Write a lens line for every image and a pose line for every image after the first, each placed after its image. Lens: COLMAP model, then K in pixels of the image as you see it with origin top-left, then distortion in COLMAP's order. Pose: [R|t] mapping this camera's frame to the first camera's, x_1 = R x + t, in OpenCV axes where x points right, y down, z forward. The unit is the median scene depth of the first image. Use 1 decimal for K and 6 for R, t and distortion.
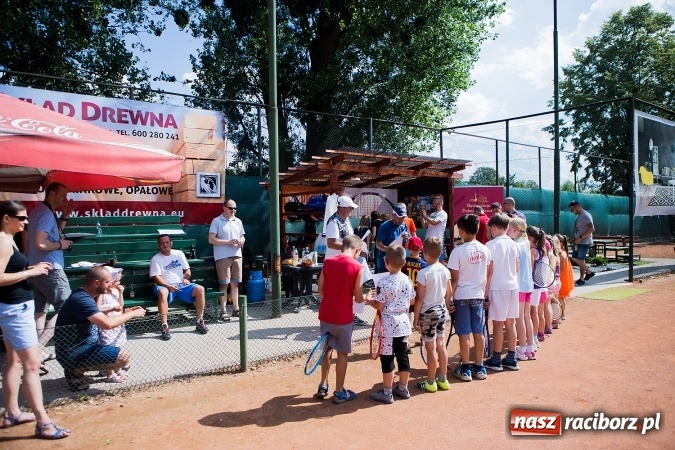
lens RADIAL K [[456.6, 0, 336.5], [0, 456.6, 231.2], [0, 0, 1]] dist [-0.078533, 0.021706]
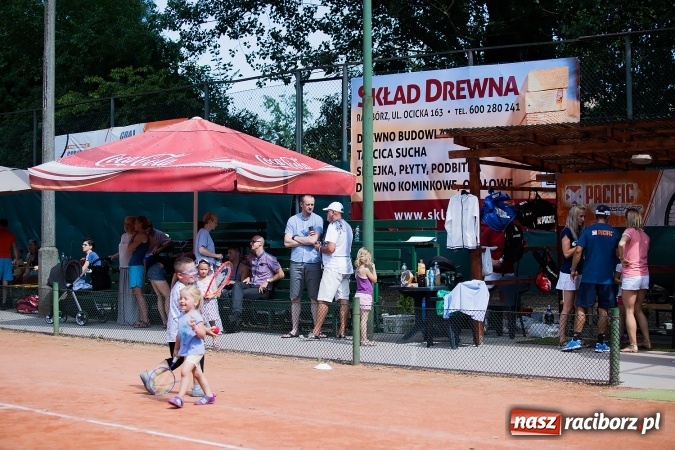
lens RADIAL K [[1266.3, 0, 402.2], [0, 1266.3, 242.2], [0, 0, 1]] dist [0.119127, 0.000000]
pose [[0.229687, 0.030525, -0.972786, 1.585979], [-0.027902, 0.999304, 0.024769, -0.042184], [0.972865, 0.021453, 0.230379, 0.379752]]
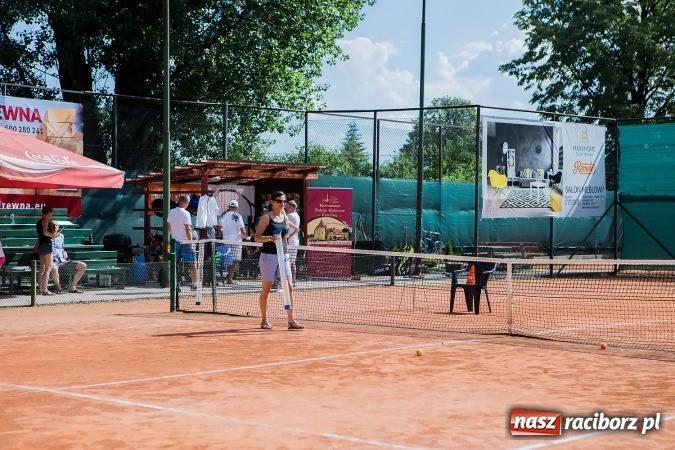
lens RADIAL K [[1266.3, 0, 342.2], [0, 1266.3, 230.4], [0, 0, 1]] dist [0.119127, 0.000000]
pose [[0.977034, 0.018252, 0.212298, -0.305742], [-0.014715, 0.999726, -0.018229, 0.059332], [-0.212573, 0.014686, 0.977035, -2.003682]]
